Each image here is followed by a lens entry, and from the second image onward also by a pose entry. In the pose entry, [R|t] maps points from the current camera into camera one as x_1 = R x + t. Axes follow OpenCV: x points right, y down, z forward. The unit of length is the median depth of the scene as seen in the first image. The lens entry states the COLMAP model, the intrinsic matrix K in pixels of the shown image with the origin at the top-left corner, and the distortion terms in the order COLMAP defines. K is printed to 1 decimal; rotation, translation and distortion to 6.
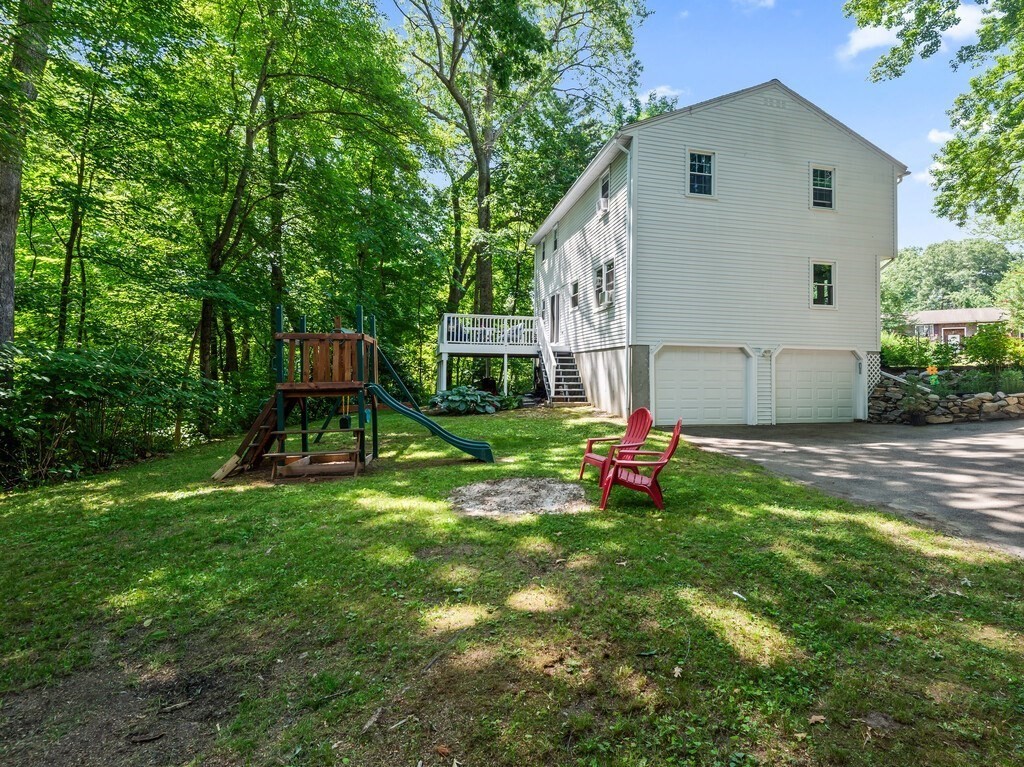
lens RADIAL K [[484.6, 0, 512.0], [0, 484.6, 383.5], [0, 0, 1]] dist [0.000275, -0.023398]
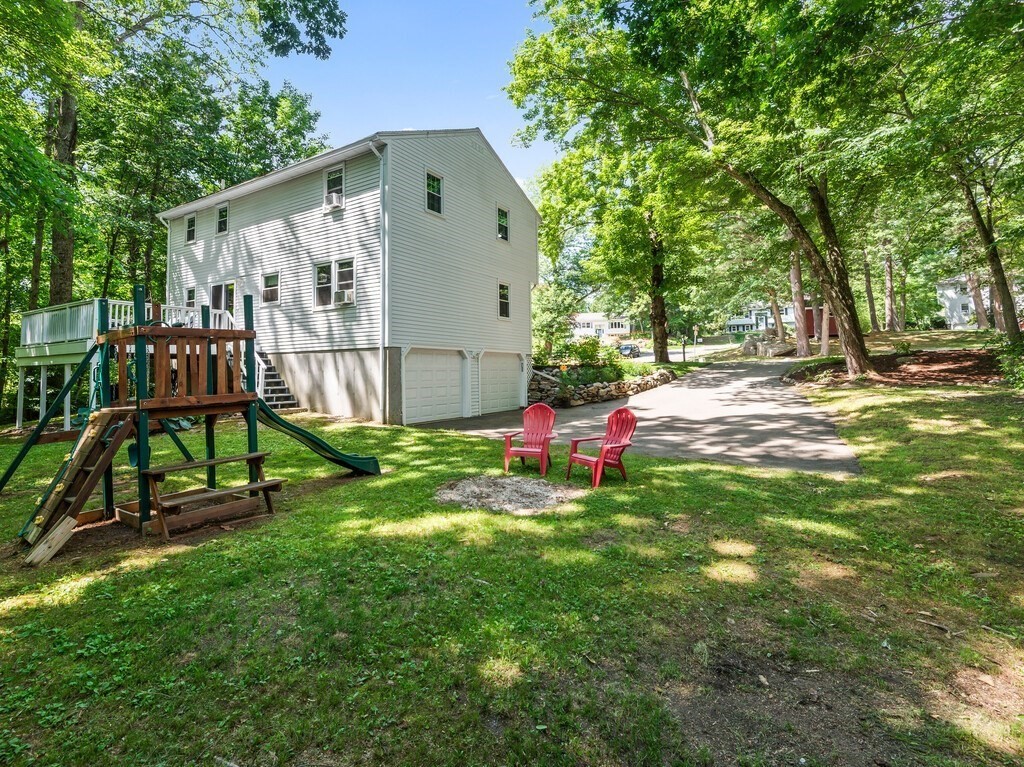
lens RADIAL K [[483.7, 0, 511.5], [0, 483.7, 367.2], [0, 0, 1]] dist [-0.000704, -0.000076]
pose [[0.734754, -0.012023, 0.678228, -0.213539], [0.037250, 0.999049, -0.022644, -0.004029], [-0.677311, 0.041902, 0.734503, 0.075212]]
